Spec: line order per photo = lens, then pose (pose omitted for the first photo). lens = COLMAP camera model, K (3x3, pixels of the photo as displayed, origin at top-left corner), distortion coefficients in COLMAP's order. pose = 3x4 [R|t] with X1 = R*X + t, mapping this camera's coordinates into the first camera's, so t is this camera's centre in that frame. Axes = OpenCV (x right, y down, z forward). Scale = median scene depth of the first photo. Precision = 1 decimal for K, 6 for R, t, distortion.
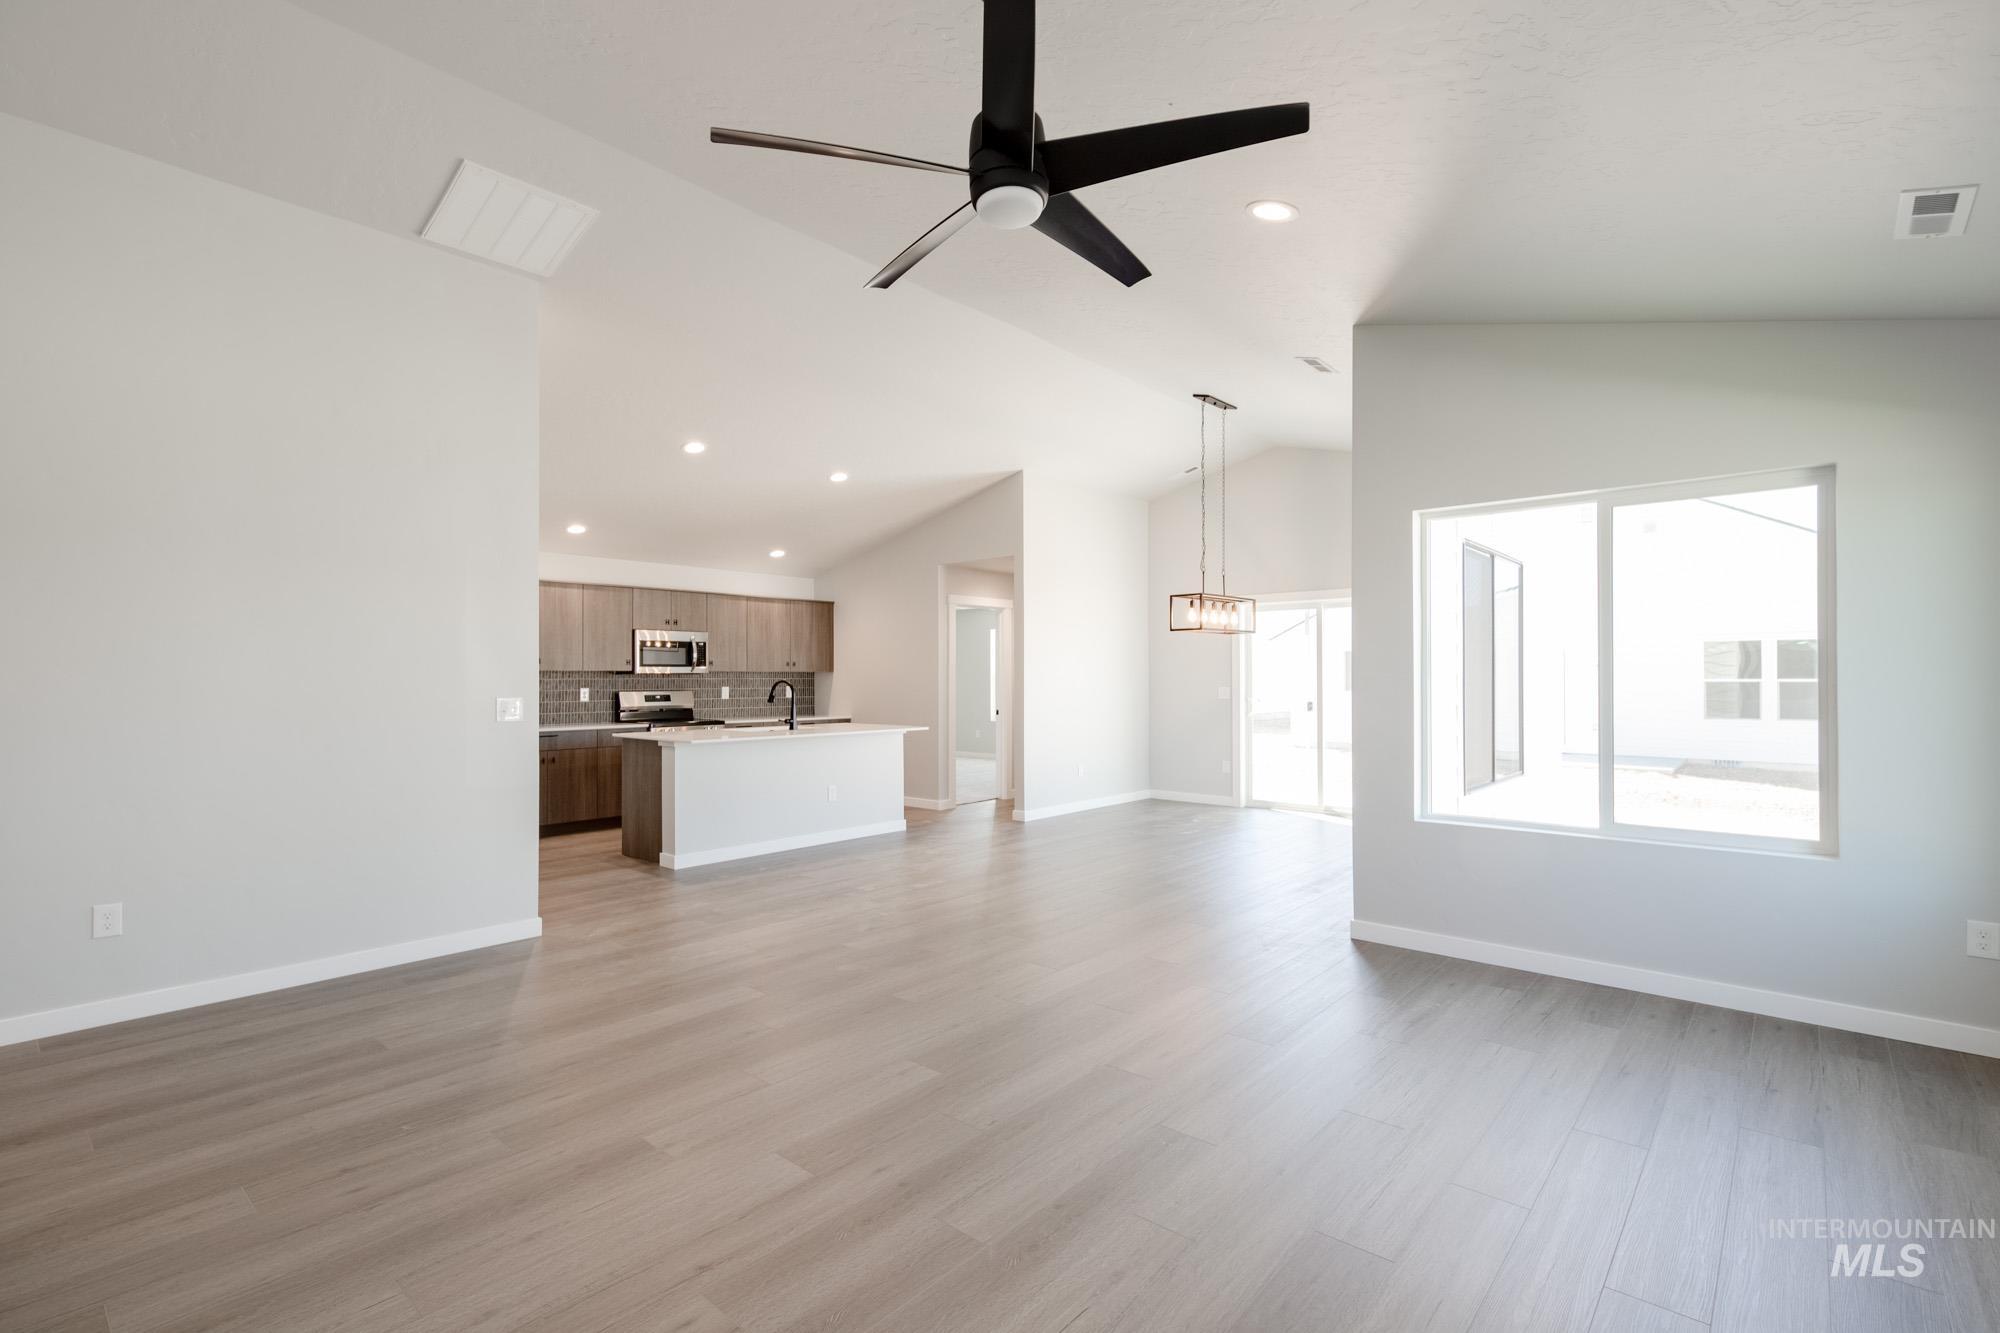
lens RADIAL K [[909.1, 0, 953.7], [0, 909.1, 674.6], [0, 0, 1]] dist [-0.001605, -0.000745]
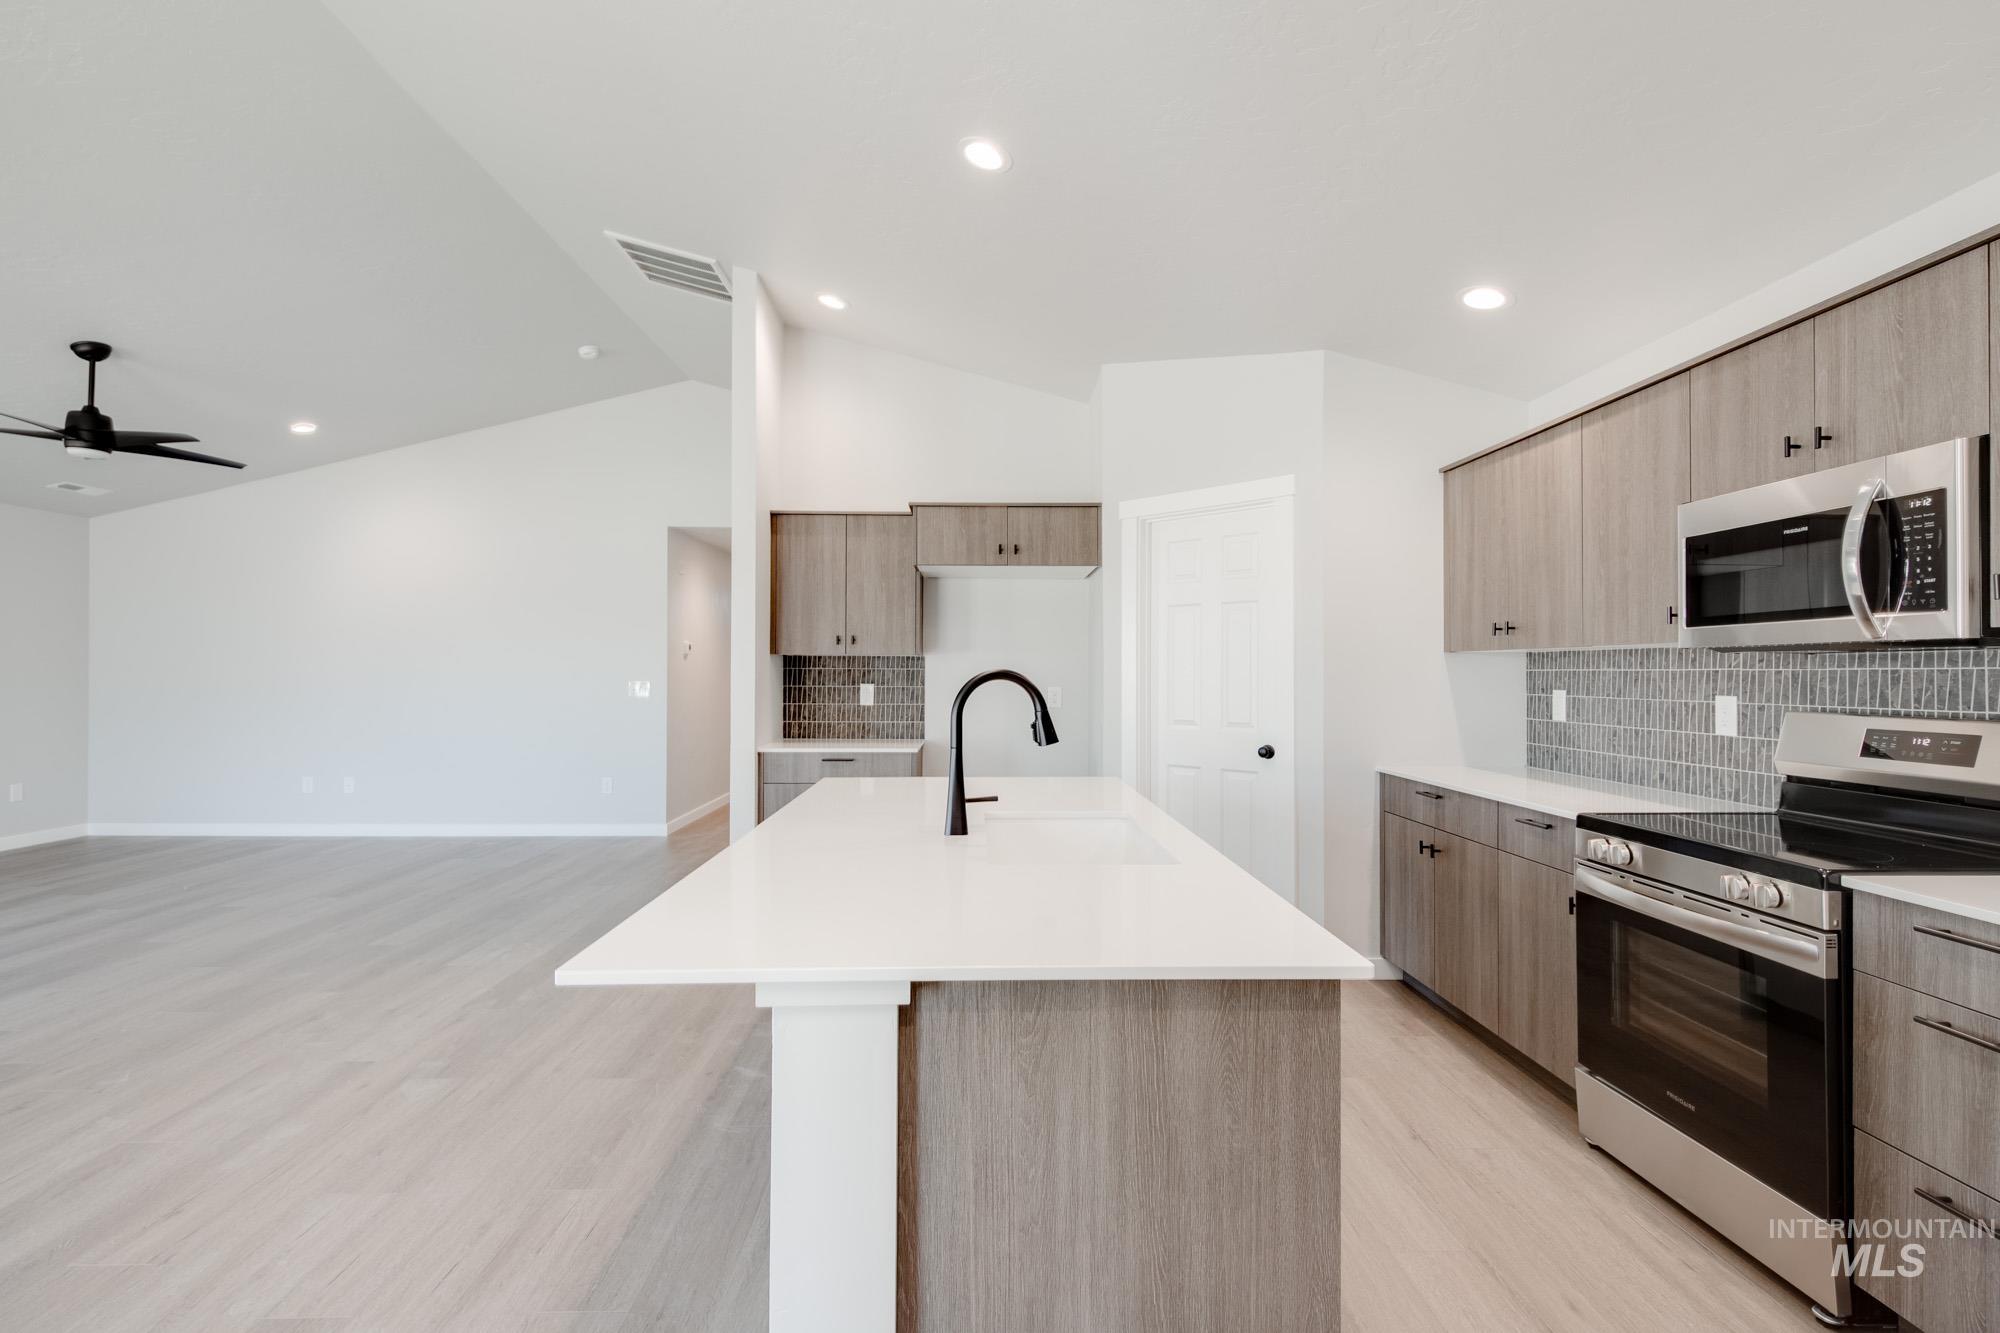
lens RADIAL K [[902.4, 0, 985.8], [0, 902.4, 672.6], [0, 0, 1]] dist [0.001115, -0.004812]
pose [[-0.700533, -0.000551, -0.713619, 0.024537], [0.001176, 0.999997, -0.001927, 0.006081], [0.713619, -0.002189, -0.700531, 1.001329]]
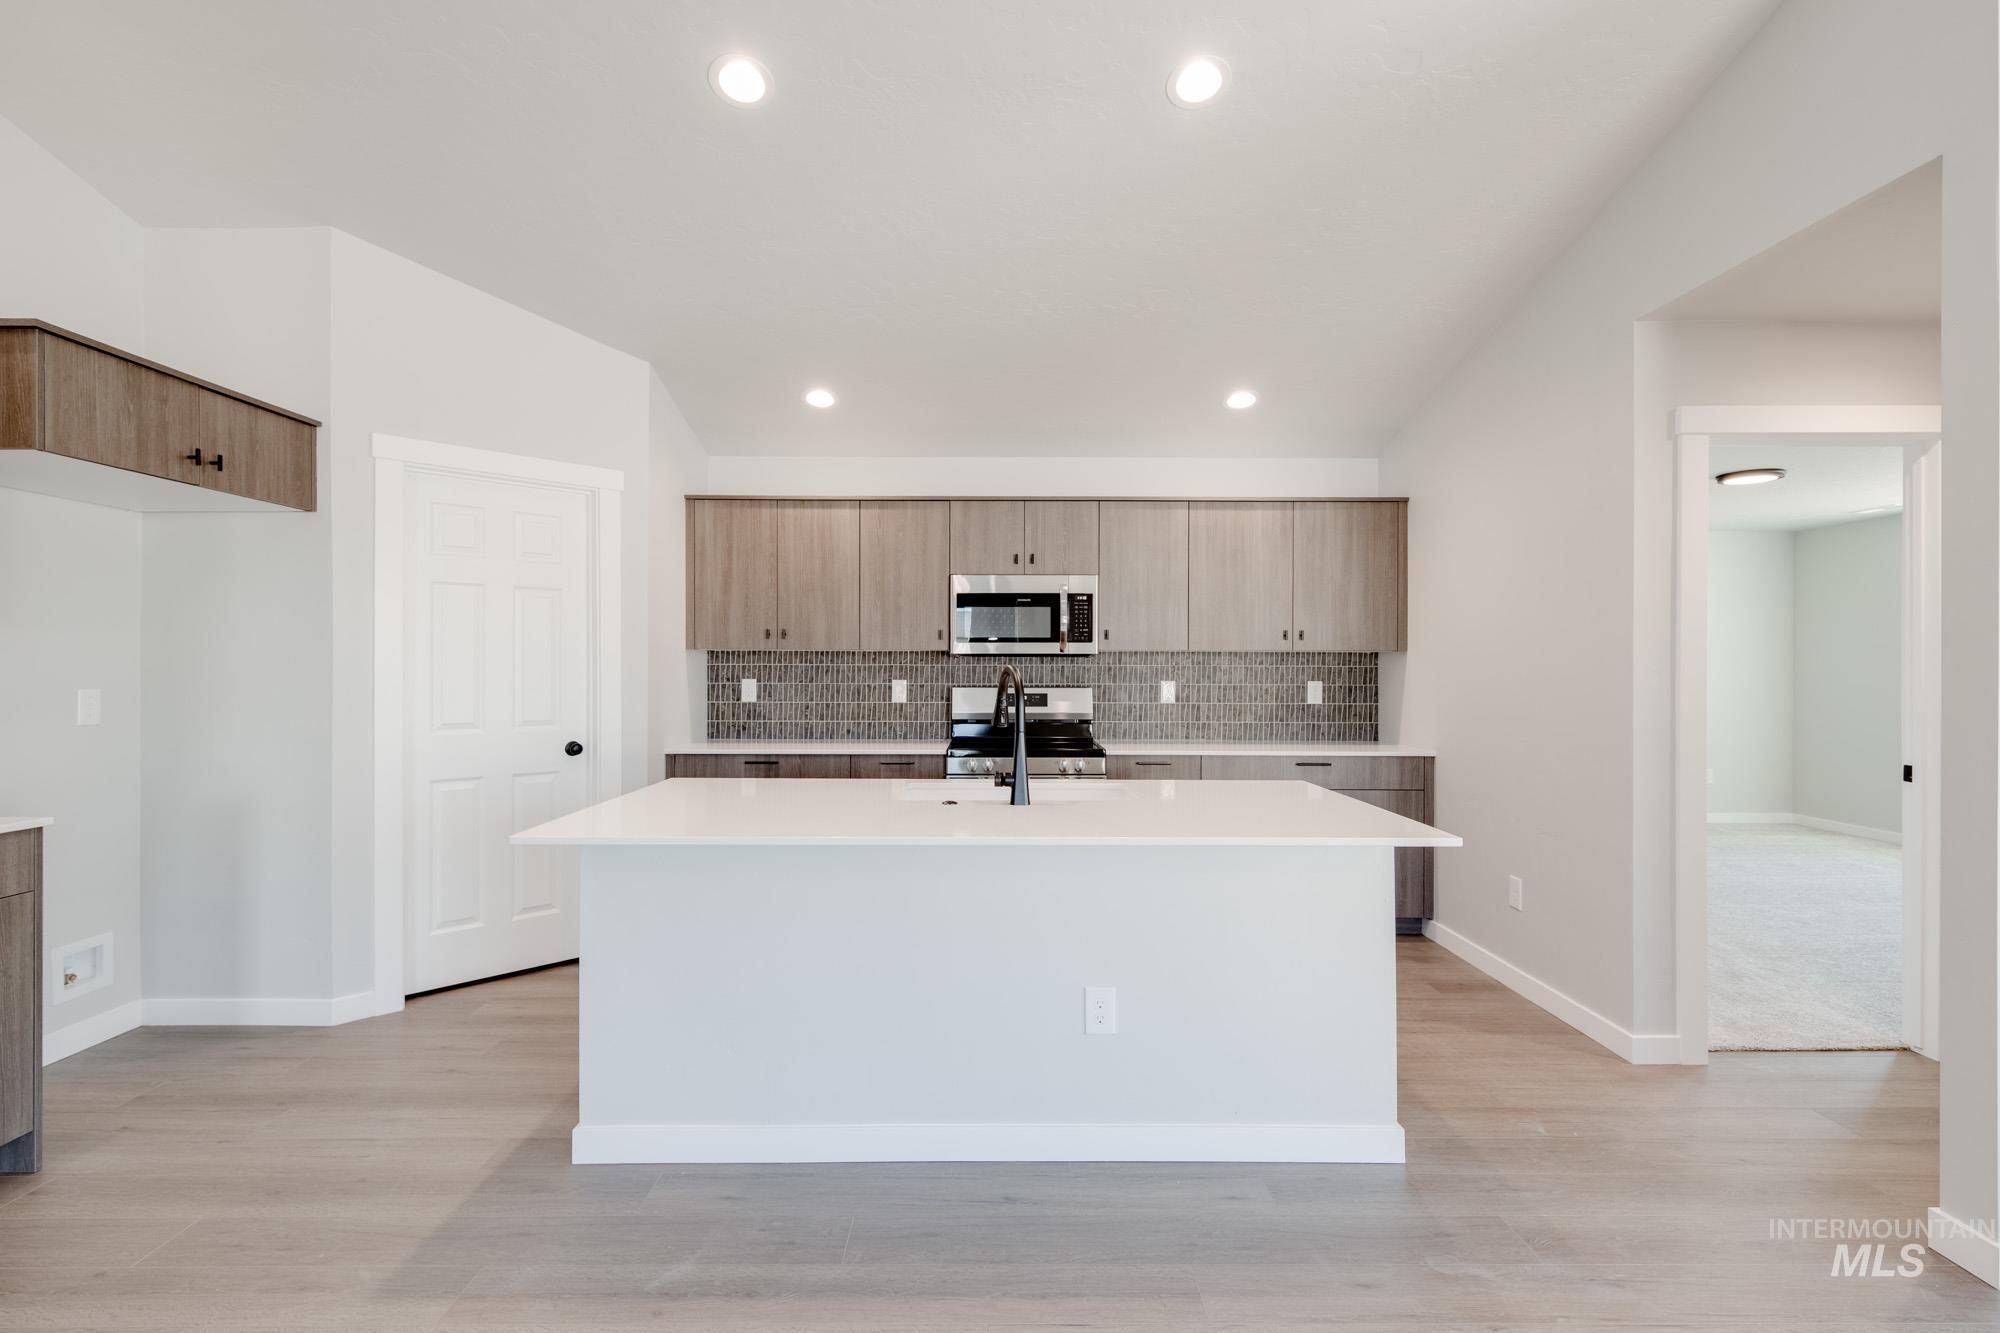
lens RADIAL K [[916.7, 0, 993.4], [0, 916.7, 665.6], [0, 0, 1]] dist [0.002535, -0.001511]
pose [[0.696817, 0.001230, -0.717248, 0.062348], [-0.000818, 0.999999, 0.000921, 0.004559], [0.717249, -0.000055, 0.696817, 0.605674]]
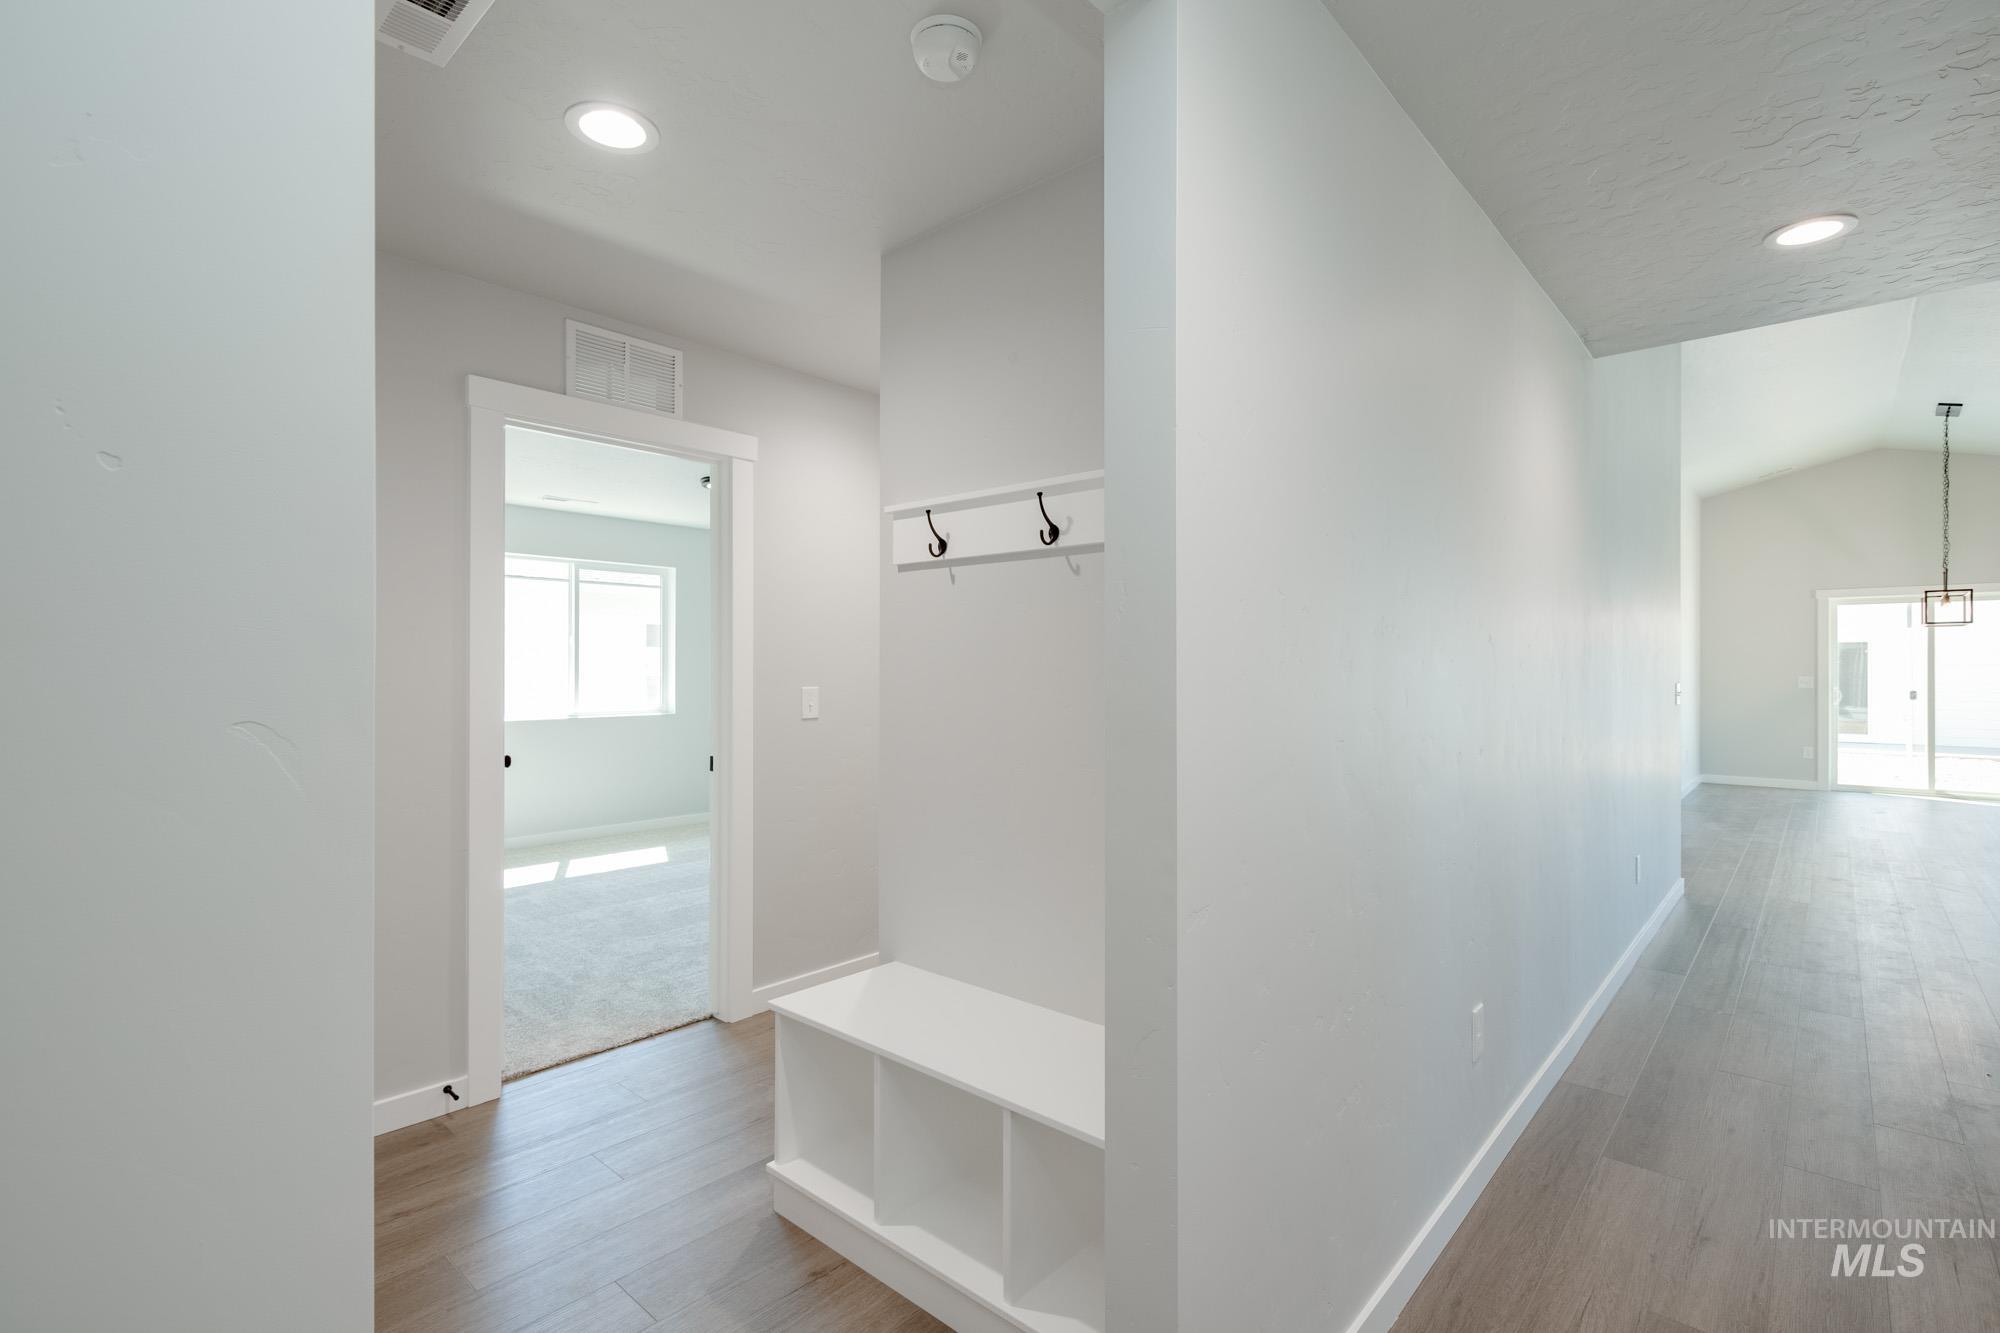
lens RADIAL K [[916.7, 0, 993.4], [0, 916.7, 665.6], [0, 0, 1]] dist [0.002535, -0.001511]
pose [[0.999547, 0.005800, 0.029548, -0.677607], [-0.005730, 0.999981, -0.002460, 0.008873], [-0.029562, 0.002289, 0.999560, -0.031057]]
